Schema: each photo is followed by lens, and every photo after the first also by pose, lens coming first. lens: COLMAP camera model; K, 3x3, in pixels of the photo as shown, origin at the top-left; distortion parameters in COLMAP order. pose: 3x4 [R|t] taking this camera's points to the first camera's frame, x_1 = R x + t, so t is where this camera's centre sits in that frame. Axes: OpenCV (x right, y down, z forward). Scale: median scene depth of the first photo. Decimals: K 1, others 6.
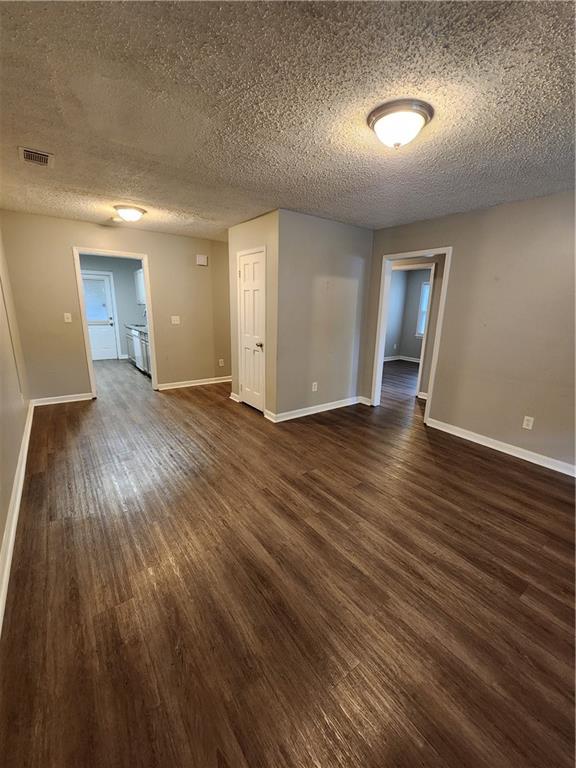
lens RADIAL K [[318.3, 0, 294.7], [0, 318.3, 381.3], [0, 0, 1]] dist [0.000484, 0.000179]
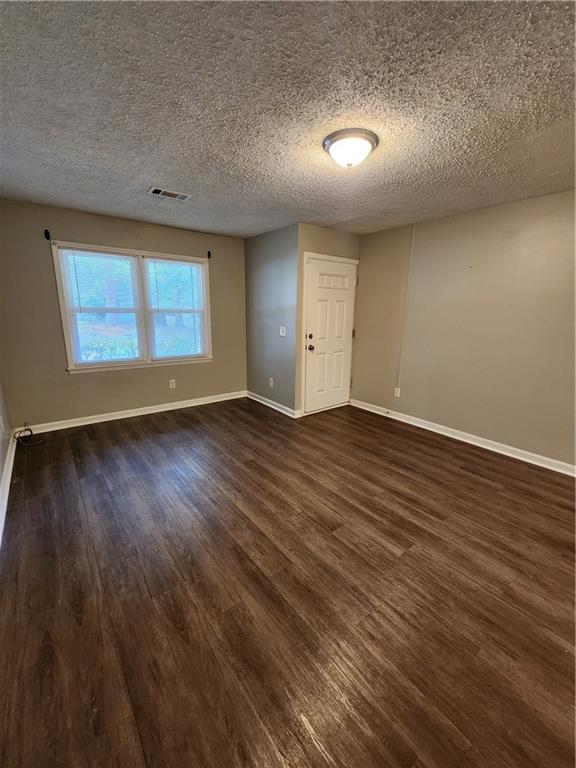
lens RADIAL K [[318.3, 0, 294.7], [0, 318.3, 381.3], [0, 0, 1]] dist [0.000484, 0.000179]
pose [[-0.998629, -0.037155, -0.036877, 0.392270], [-0.049776, 0.892079, 0.449130, -0.407048], [0.016209, 0.450349, -0.892705, 1.742232]]
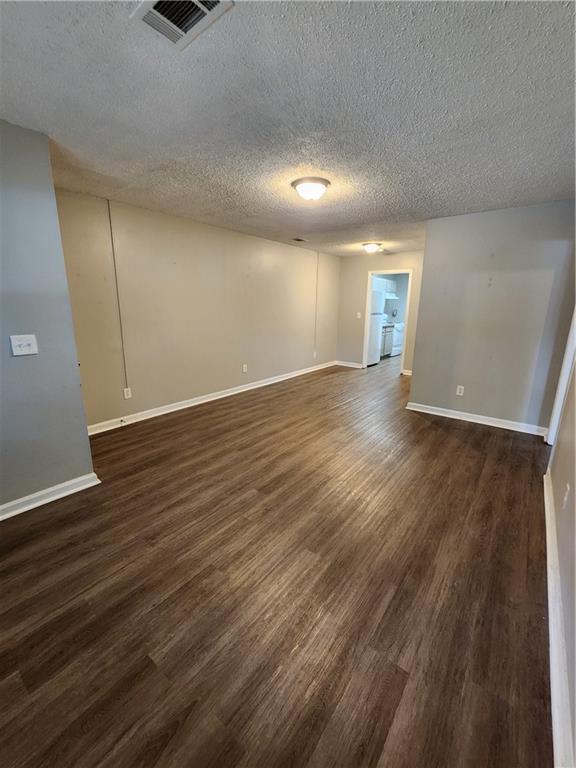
lens RADIAL K [[318.3, 0, 294.7], [0, 318.3, 381.3], [0, 0, 1]] dist [0.000484, 0.000179]
pose [[0.283495, 0.205342, -0.936731, 1.459562], [-0.234630, 0.961970, 0.139865, -0.048180], [0.929828, 0.180134, 0.320893, 0.426326]]
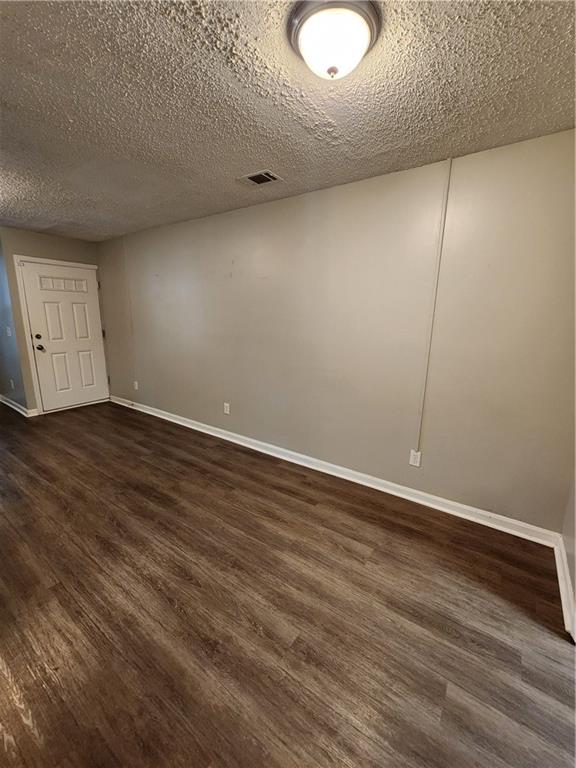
lens RADIAL K [[318.3, 0, 294.7], [0, 318.3, 381.3], [0, 0, 1]] dist [0.000484, 0.000179]
pose [[-0.947673, 0.018965, -0.318678, -0.568973], [-0.119938, 0.903955, 0.410464, -0.537031], [0.295855, 0.427207, -0.854379, 2.167507]]
